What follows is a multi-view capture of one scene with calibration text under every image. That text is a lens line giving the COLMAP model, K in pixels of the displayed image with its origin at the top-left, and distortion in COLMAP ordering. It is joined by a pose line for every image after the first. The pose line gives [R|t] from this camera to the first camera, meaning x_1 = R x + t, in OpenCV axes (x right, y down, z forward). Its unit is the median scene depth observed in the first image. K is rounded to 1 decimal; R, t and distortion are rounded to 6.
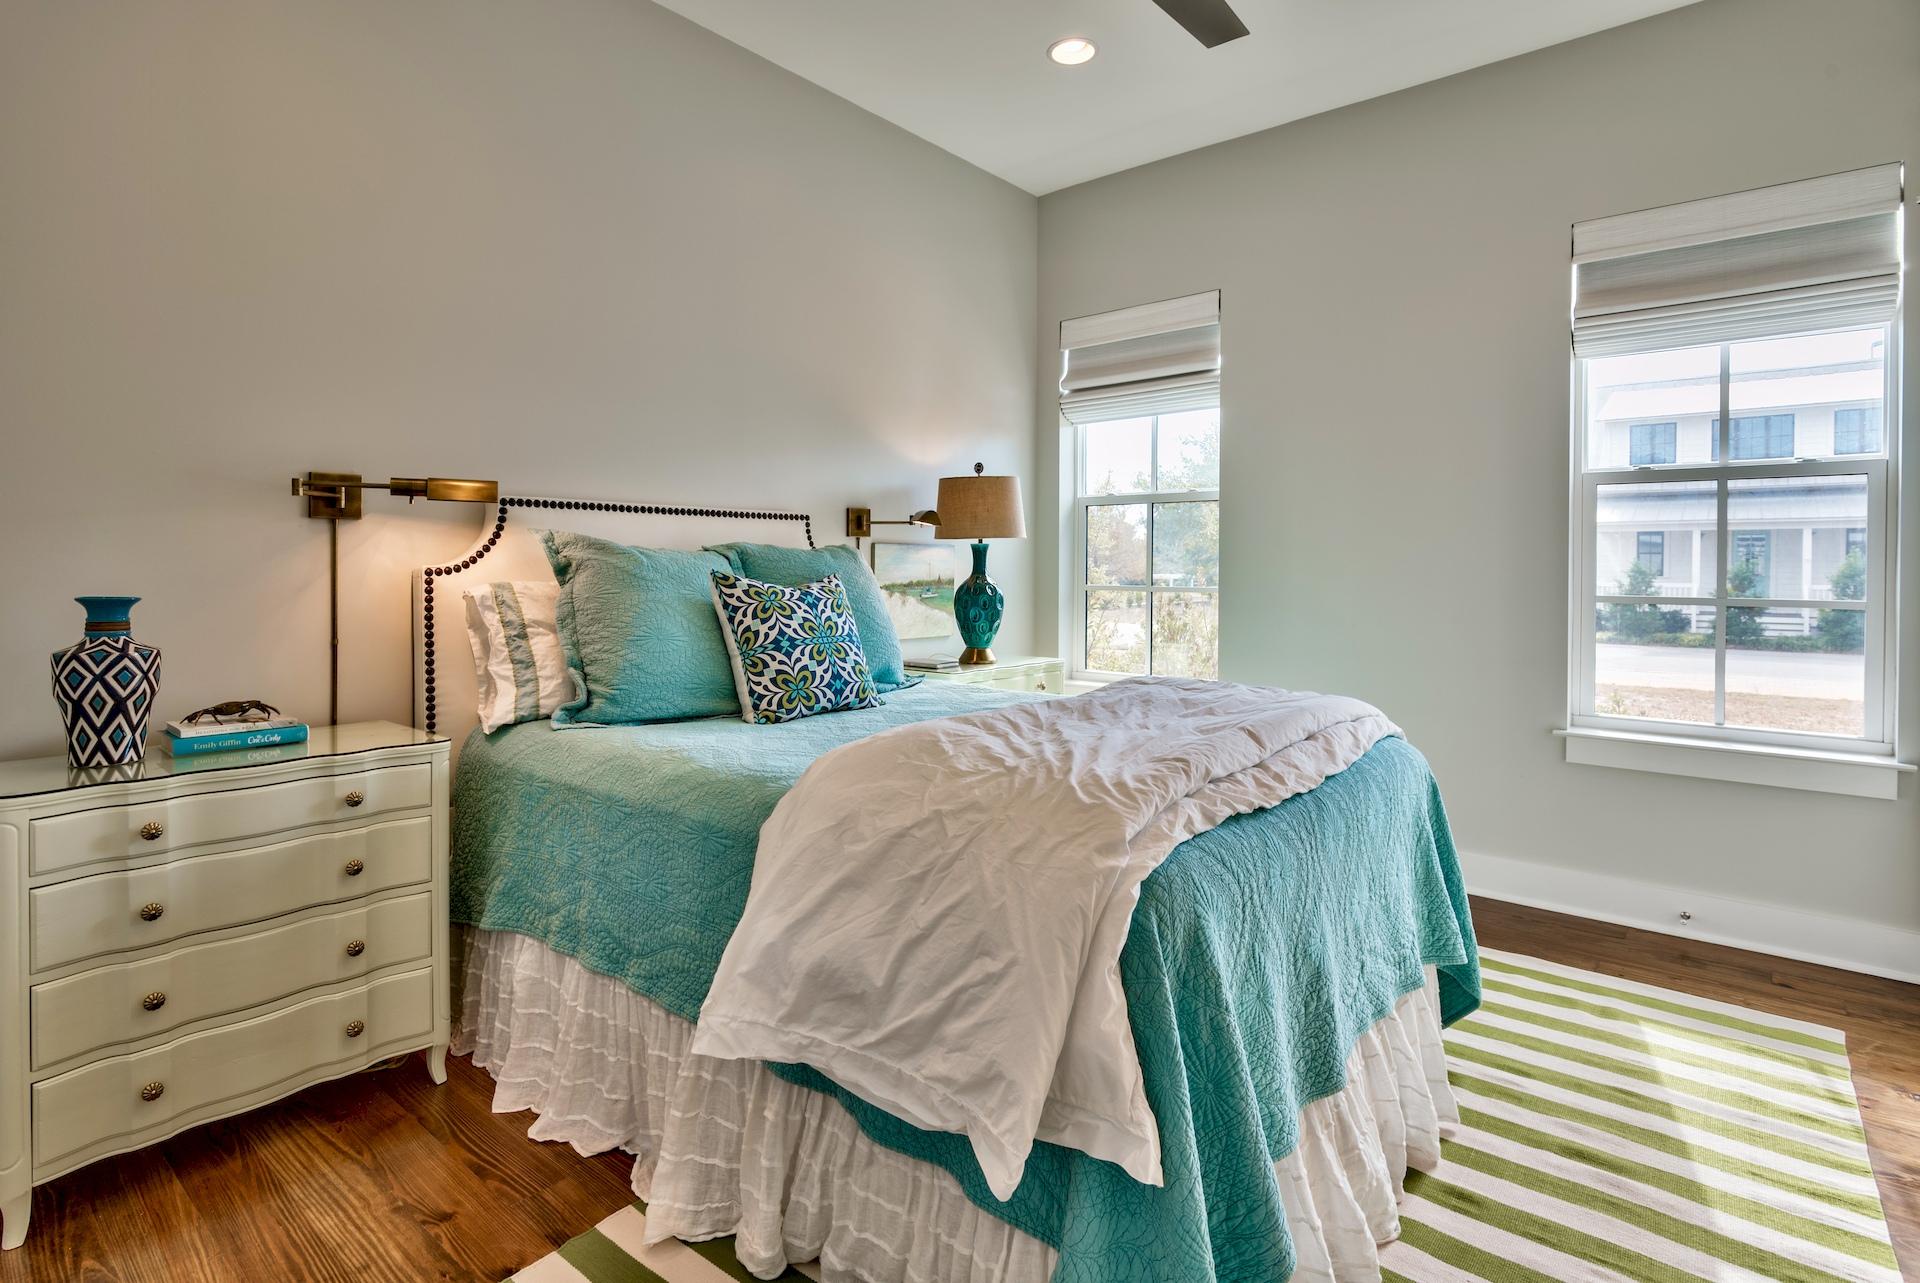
lens RADIAL K [[958.4, 0, 945.8], [0, 958.4, 575.5], [0, 0, 1]] dist [-0.009910, 0.001444]
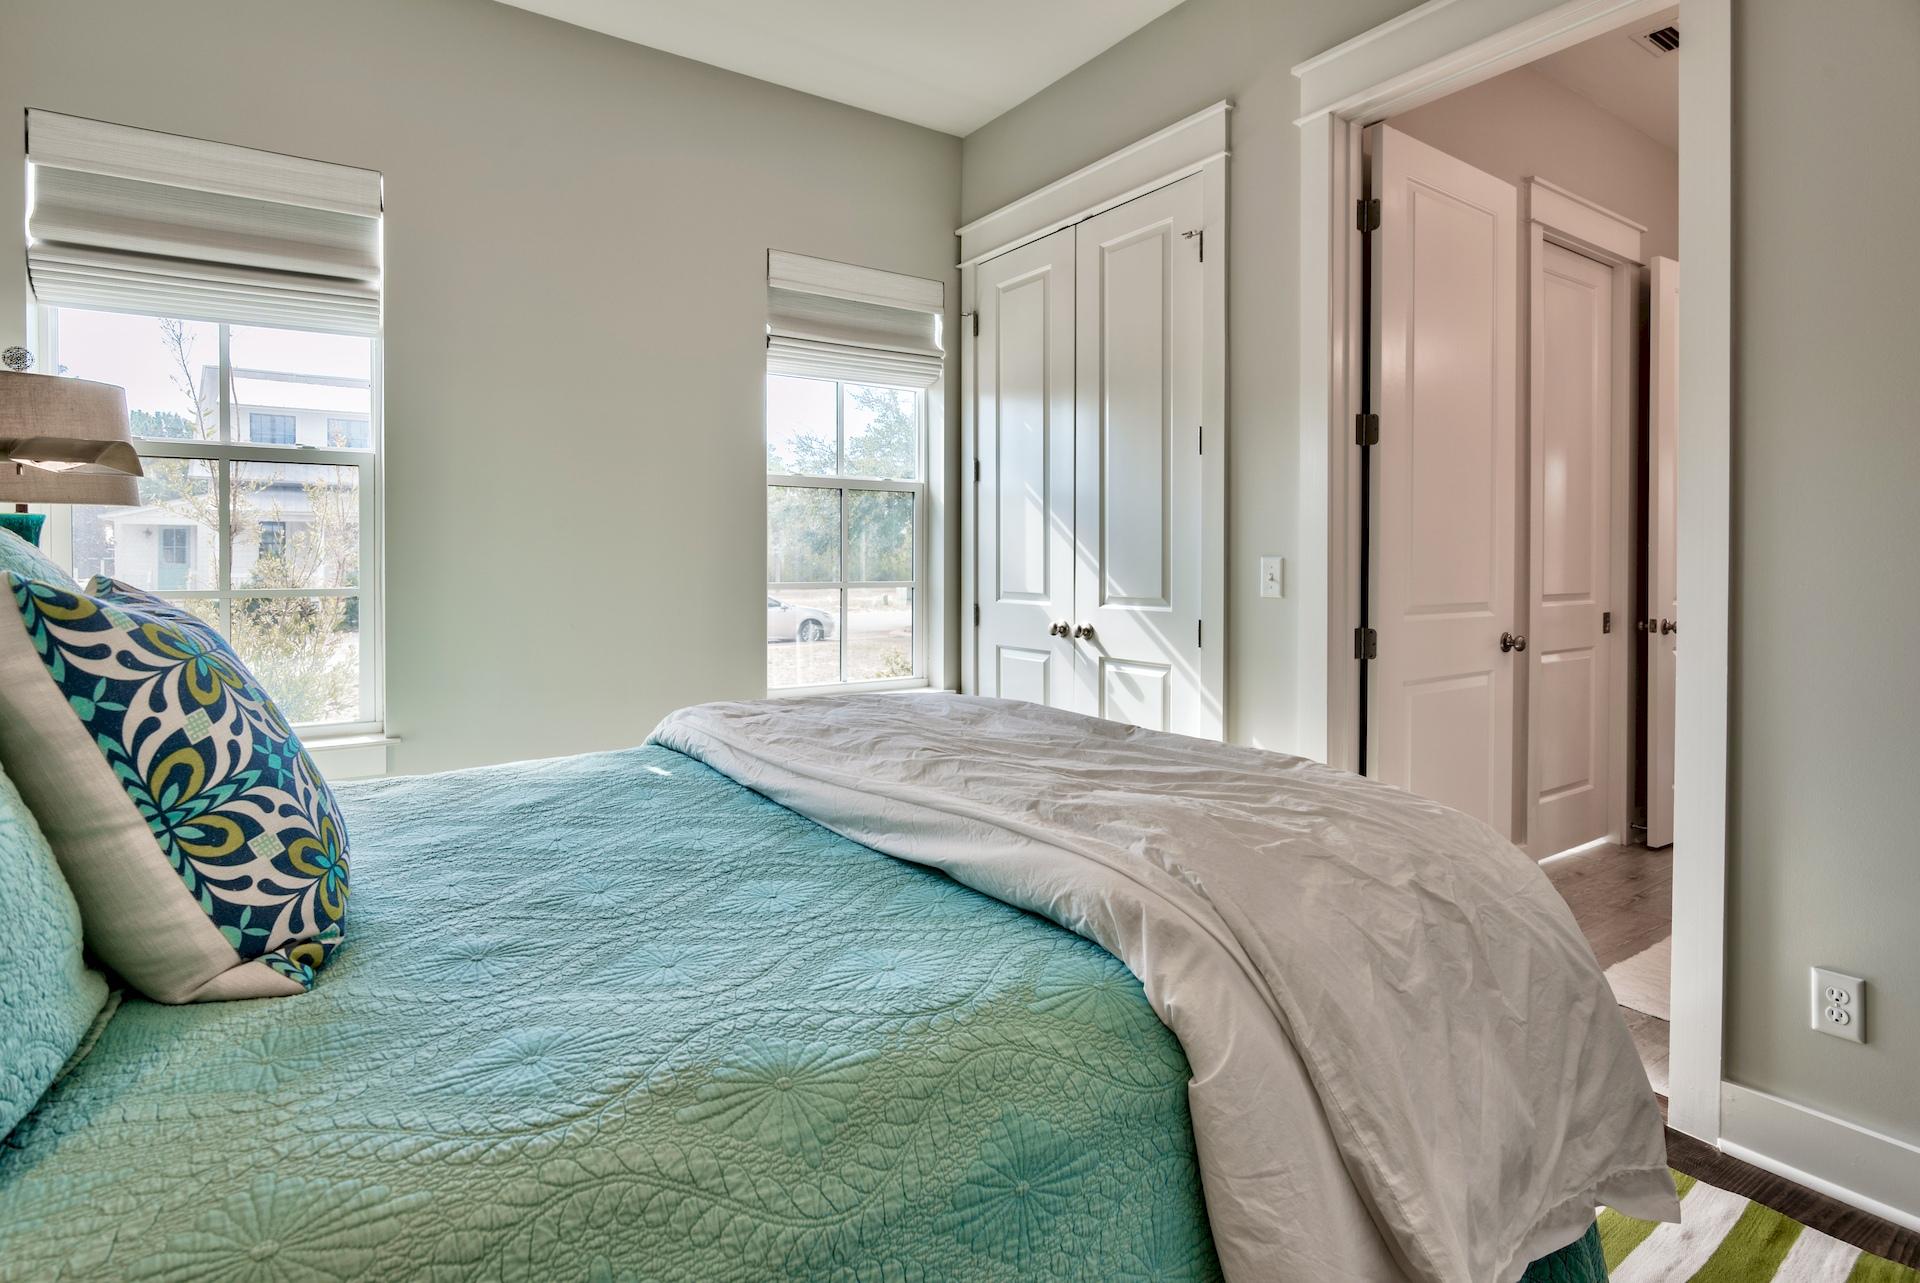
lens RADIAL K [[958.4, 0, 962.0], [0, 958.4, 565.4], [0, 0, 1]] dist [-0.009910, 0.001444]
pose [[0.268443, -0.010542, 0.963238, -0.463625], [0.010627, 0.999912, 0.007982, -0.008615], [-0.963237, 0.008094, 0.268531, 0.625046]]
